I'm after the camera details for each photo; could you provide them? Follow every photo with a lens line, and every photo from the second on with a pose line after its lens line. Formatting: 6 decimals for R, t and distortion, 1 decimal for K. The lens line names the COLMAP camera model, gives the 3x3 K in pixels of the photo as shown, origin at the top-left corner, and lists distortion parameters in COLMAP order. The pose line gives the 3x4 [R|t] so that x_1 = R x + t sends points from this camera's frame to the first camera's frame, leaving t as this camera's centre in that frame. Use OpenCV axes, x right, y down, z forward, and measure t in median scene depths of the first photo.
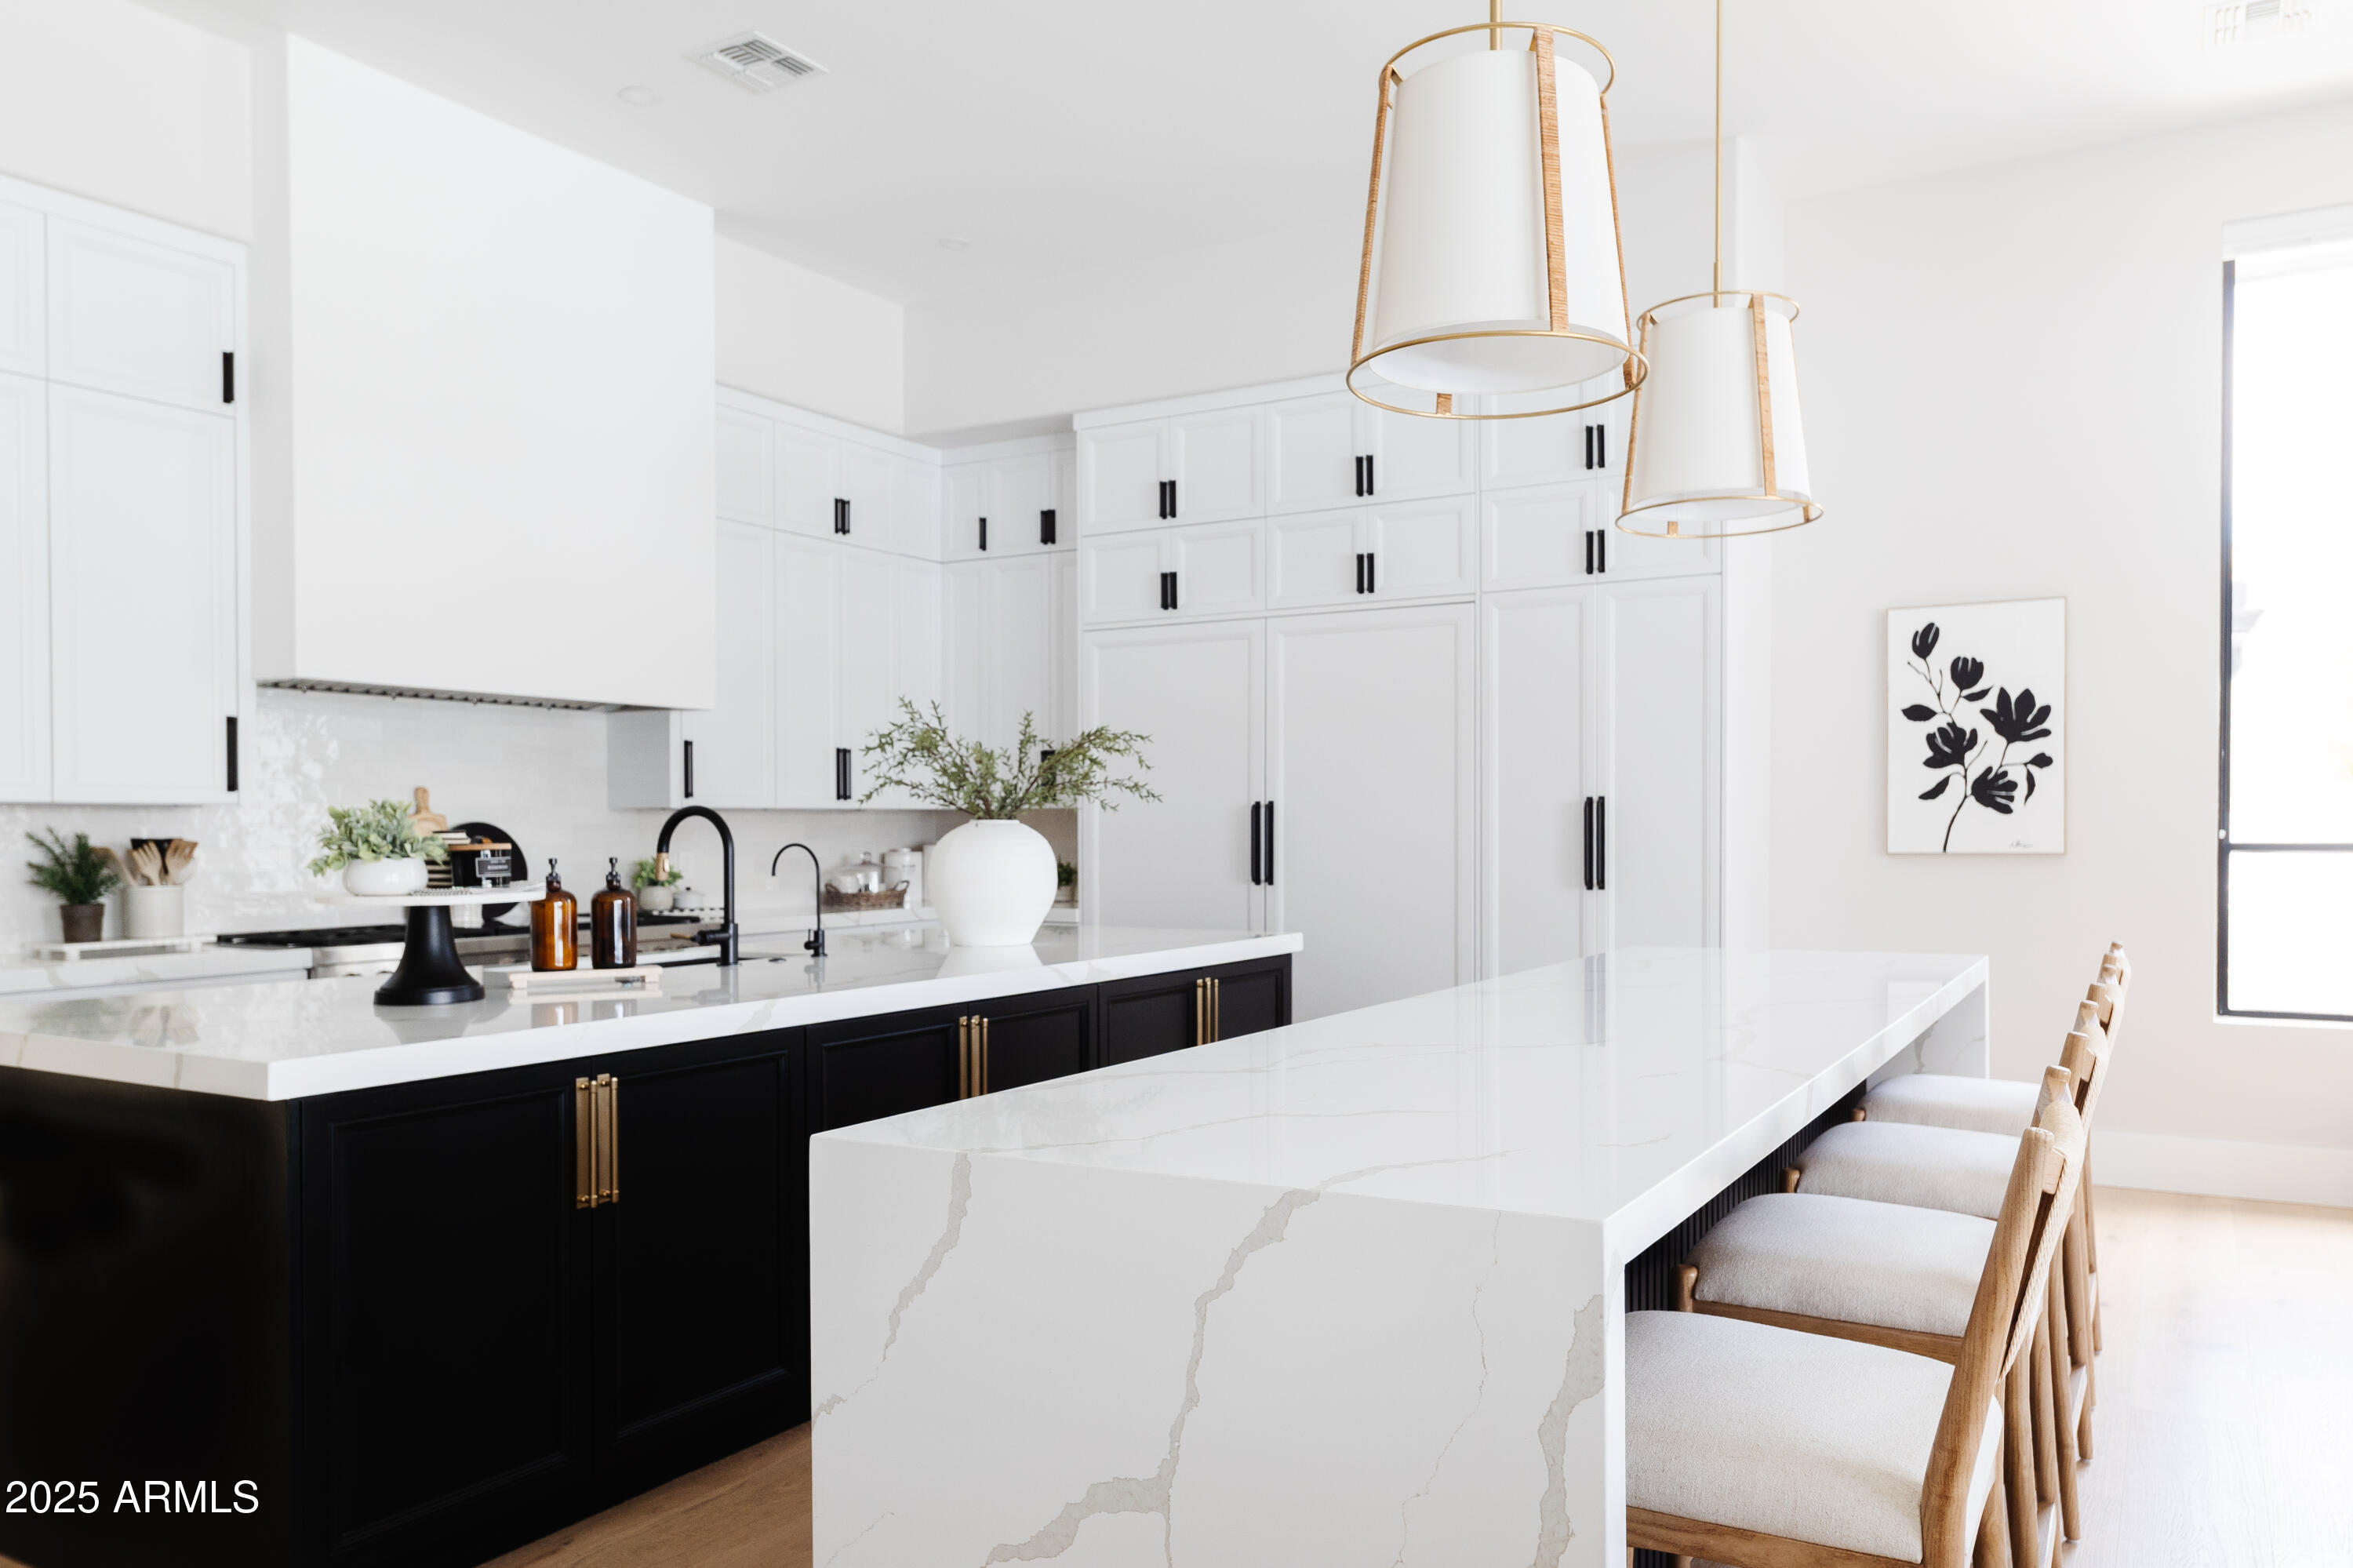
lens RADIAL K [[1573.4, 0, 1347.4], [0, 1573.4, 862.8], [0, 0, 1]] dist [0.001729, -0.004276]
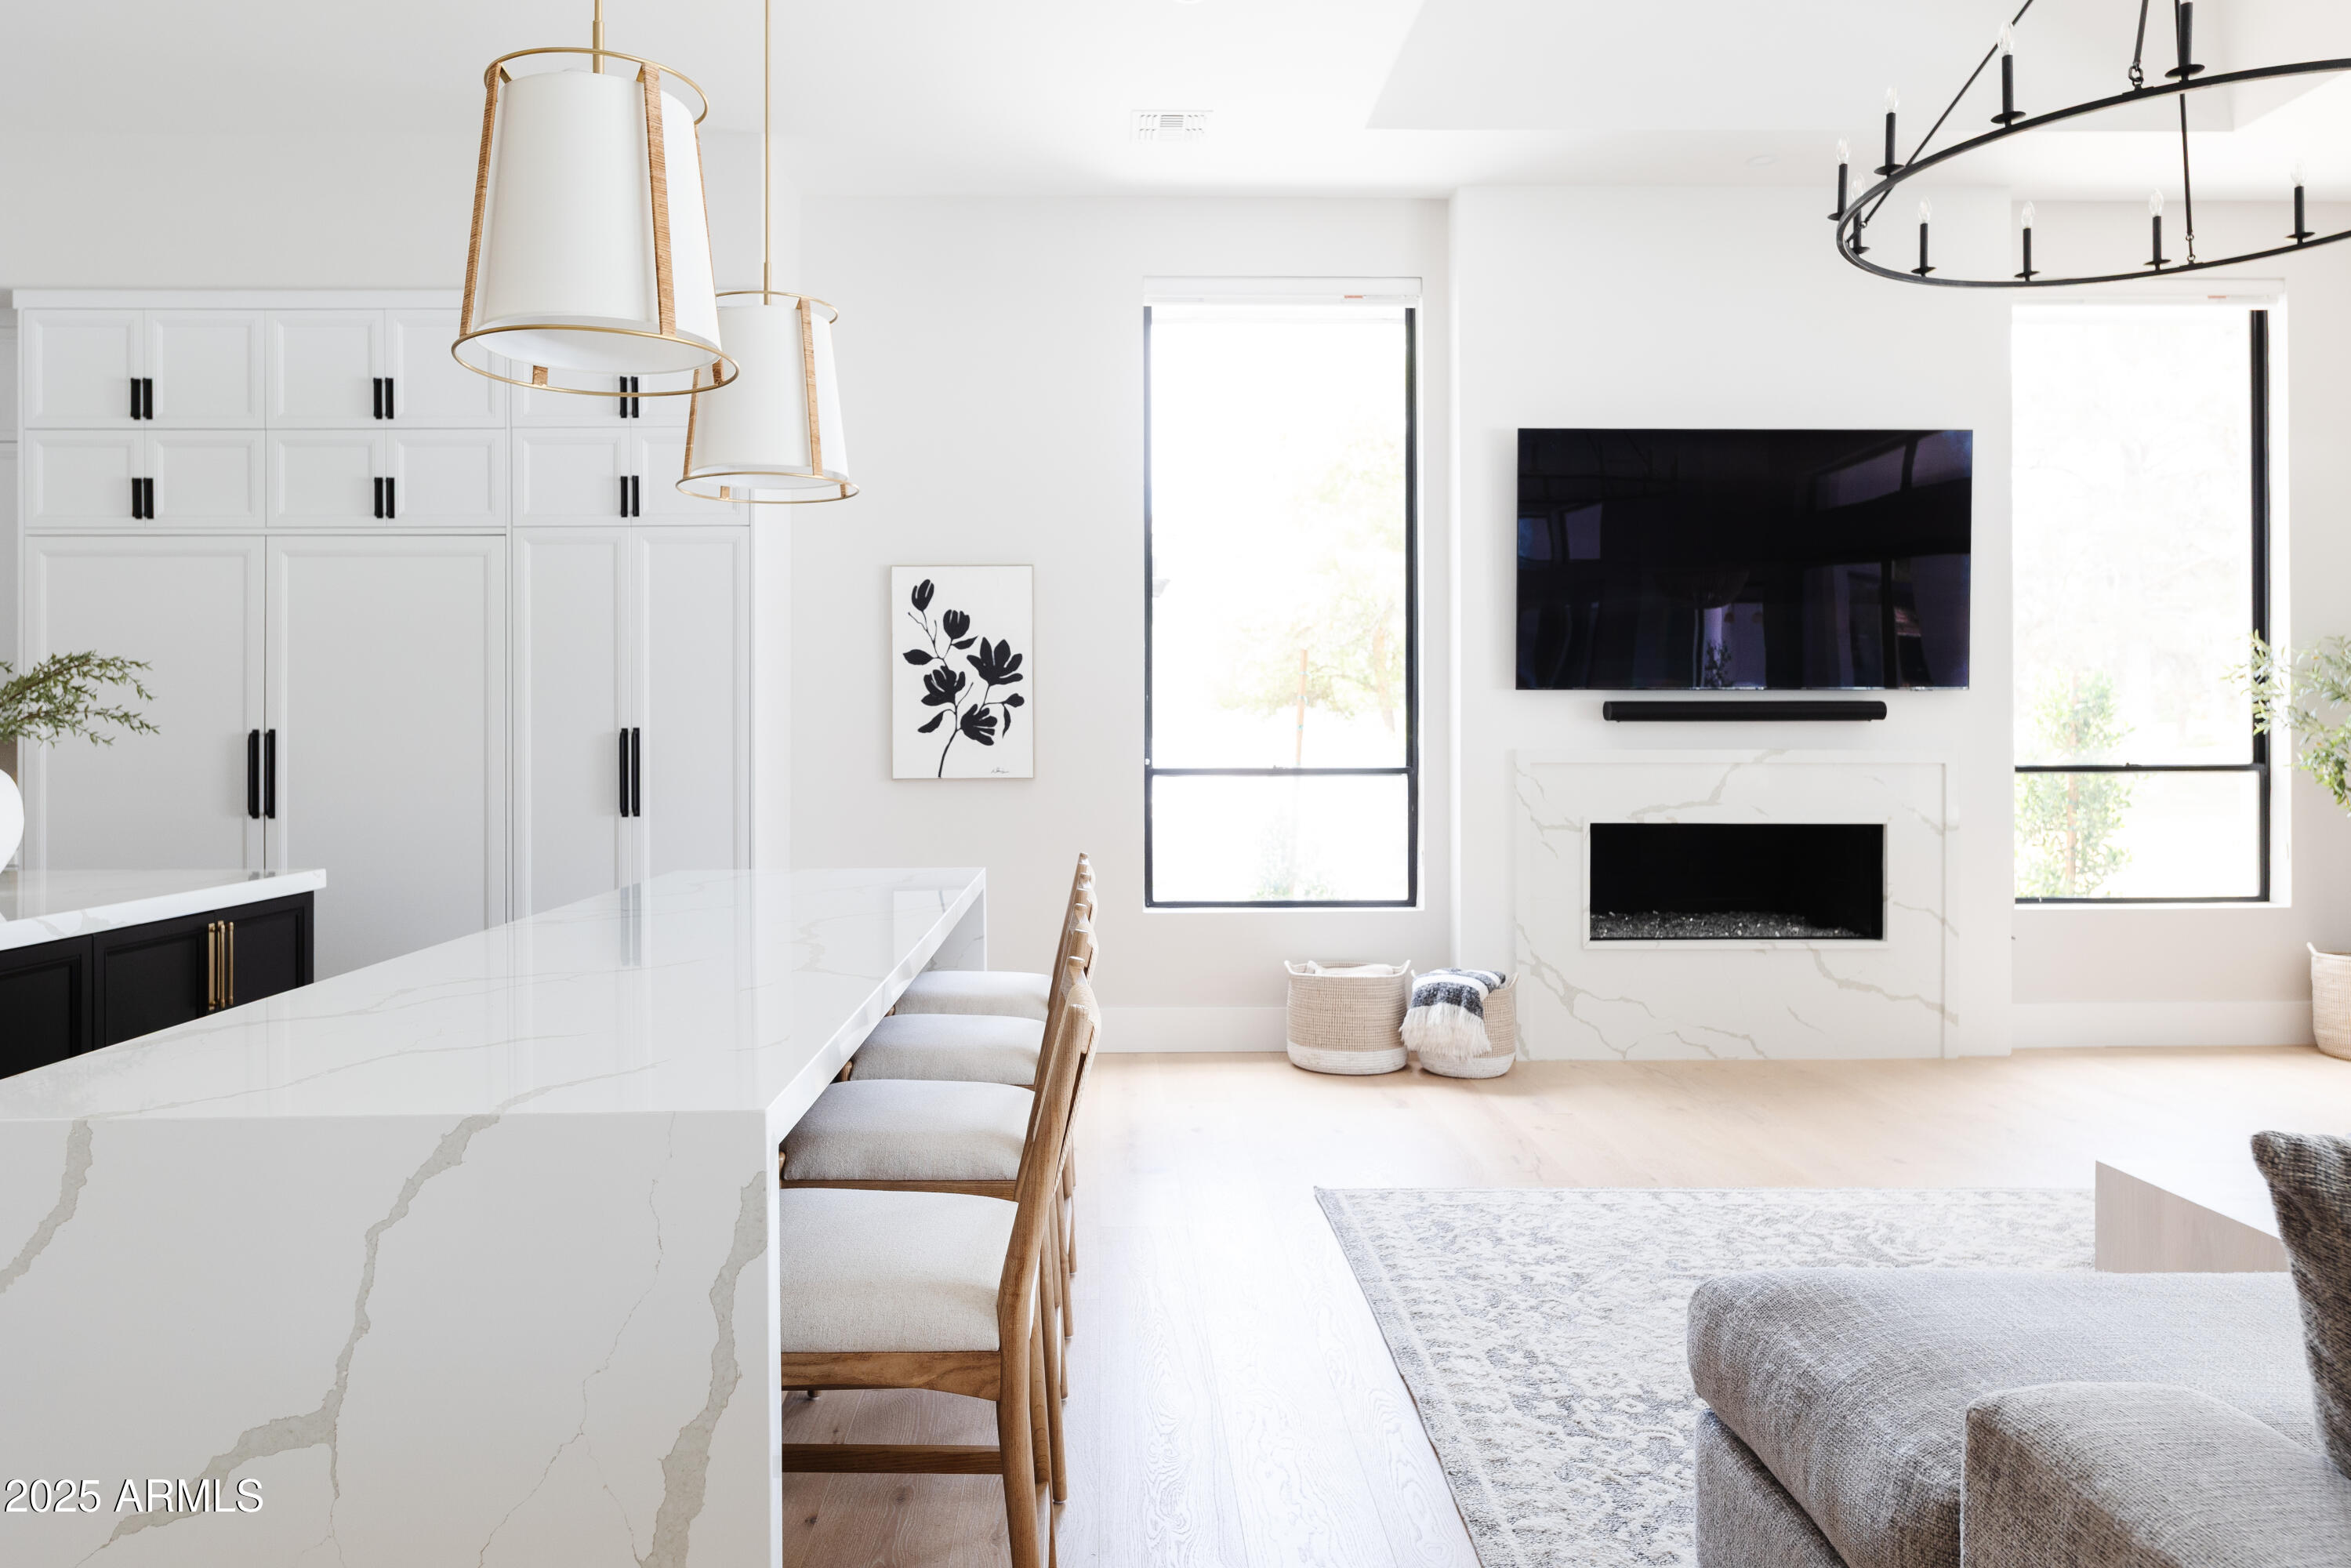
lens RADIAL K [[1572.0, 0, 1097.5], [0, 1572.0, 737.2], [0, 0, 1]] dist [0.001729, -0.004276]
pose [[0.877939, 0.001408, 0.478771, -0.075762], [0.009304, 0.999757, -0.020001, -0.012953], [-0.478683, 0.022014, 0.877712, -0.075709]]
